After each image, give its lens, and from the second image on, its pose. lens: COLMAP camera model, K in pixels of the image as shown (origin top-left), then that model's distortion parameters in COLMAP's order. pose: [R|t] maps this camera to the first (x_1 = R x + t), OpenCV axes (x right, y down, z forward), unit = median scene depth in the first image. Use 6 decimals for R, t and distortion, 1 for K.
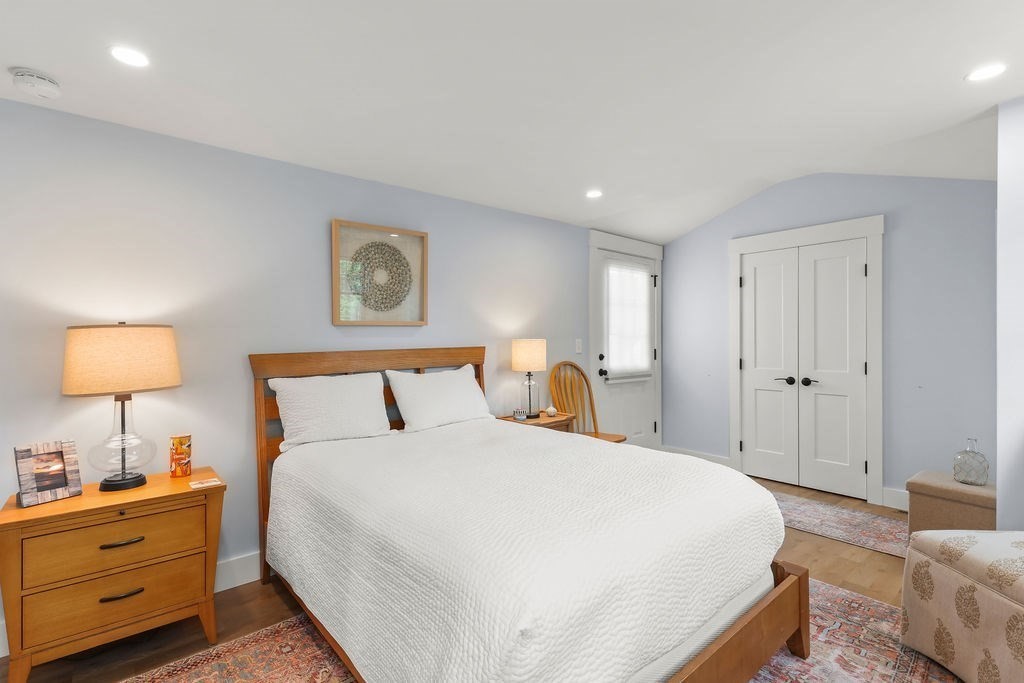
lens RADIAL K [[473.6, 0, 512.0], [0, 473.6, 341.5], [0, 0, 1]] dist [0.000601, 0.000033]
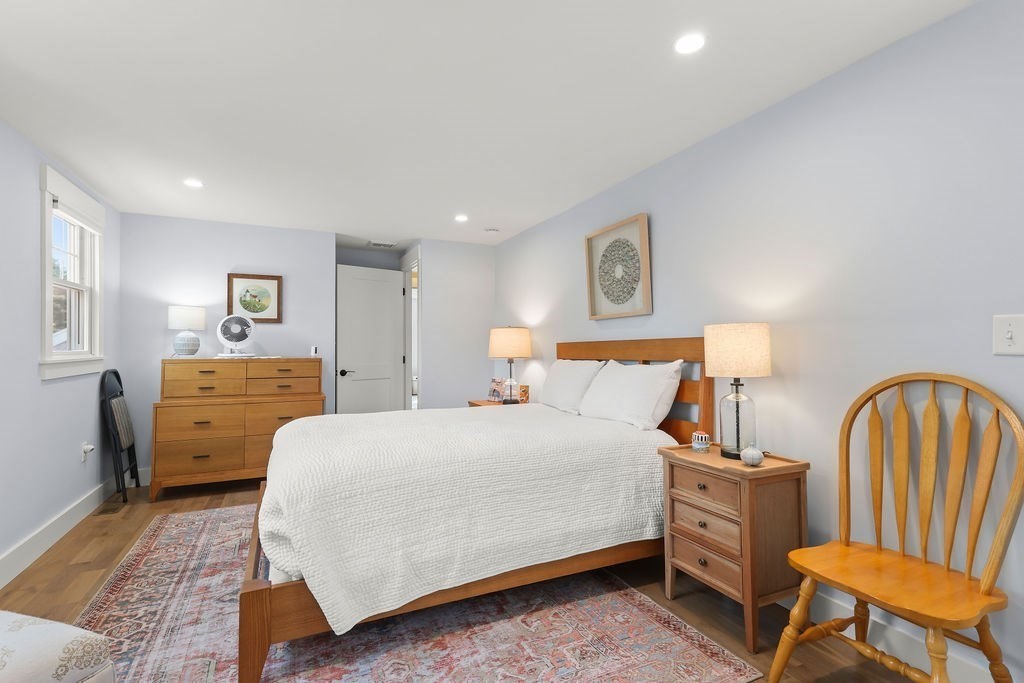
lens RADIAL K [[473.6, 0, 512.0], [0, 473.6, 341.5], [0, 0, 1]] dist [0.000601, 0.000033]
pose [[-0.273730, -0.008205, -0.961772, 0.765775], [-0.007409, 0.999952, -0.006422, 0.026546], [0.961778, 0.005368, -0.273778, 0.994386]]
